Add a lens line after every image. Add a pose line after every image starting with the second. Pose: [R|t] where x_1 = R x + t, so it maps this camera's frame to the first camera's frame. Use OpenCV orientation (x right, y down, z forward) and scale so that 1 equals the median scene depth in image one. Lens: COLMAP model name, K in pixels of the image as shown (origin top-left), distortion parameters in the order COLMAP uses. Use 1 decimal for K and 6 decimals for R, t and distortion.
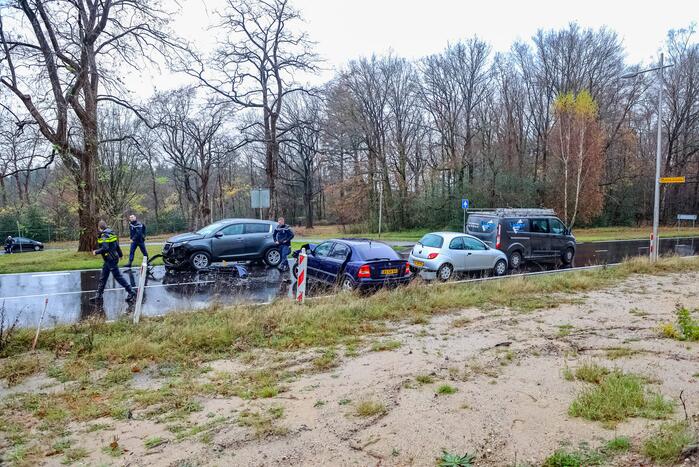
lens RADIAL K [[451.0, 0, 341.6], [0, 451.0, 231.0], [0, 0, 1]] dist [-0.063090, -0.000334]
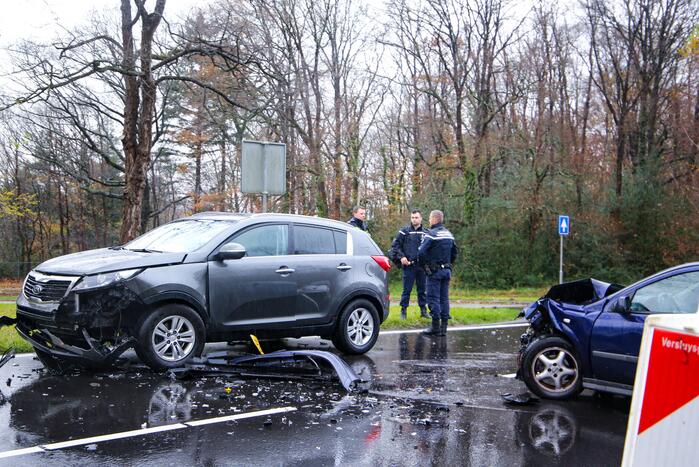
lens RADIAL K [[814.1, 0, 349.5], [0, 814.1, 233.5], [0, 0, 1]] dist [0.028663, 0.024985]
pose [[0.976117, 0.026156, 0.215664, -0.292063], [-0.010609, 0.997280, -0.072933, 0.032713], [-0.216985, 0.068904, 0.973740, 0.398587]]
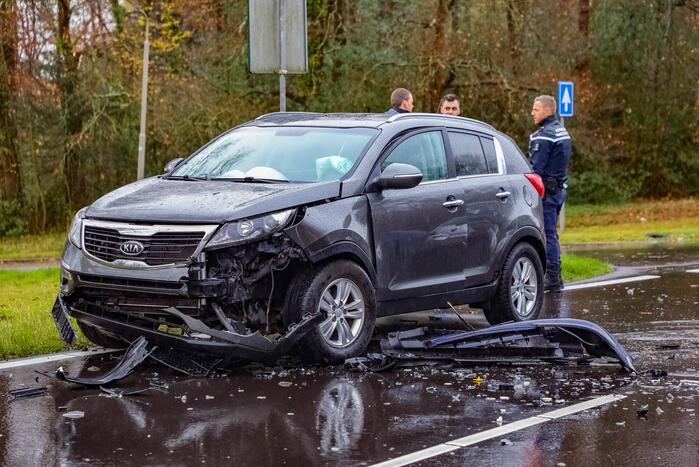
lens RADIAL K [[1684.9, 0, 349.5], [0, 1684.9, 233.5], [0, 0, 1]] dist [0.552952, -0.083347]
pose [[0.902026, -0.031220, 0.430552, -0.576004], [0.034063, 0.999419, 0.001108, 0.028943], [-0.430337, 0.013666, 0.902565, 0.299604]]
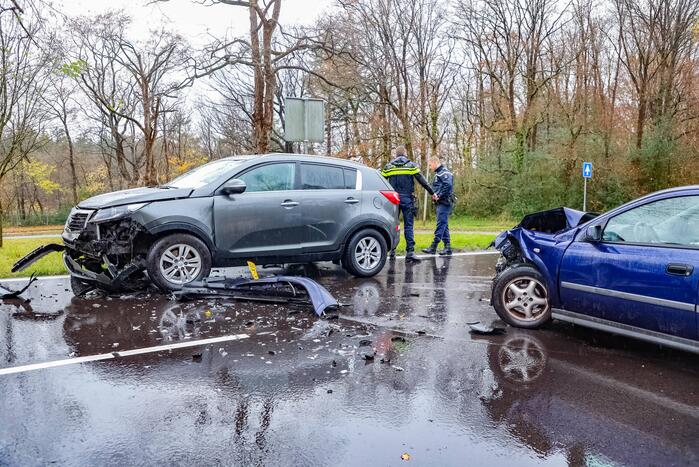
lens RADIAL K [[561.6, 0, 349.5], [0, 561.6, 233.5], [0, 0, 1]] dist [-0.002234, 0.004838]
pose [[0.998308, 0.005432, 0.057888, -0.193644], [-0.006420, 0.999837, 0.016898, 0.033011], [-0.057787, -0.017241, 0.998180, 0.519514]]
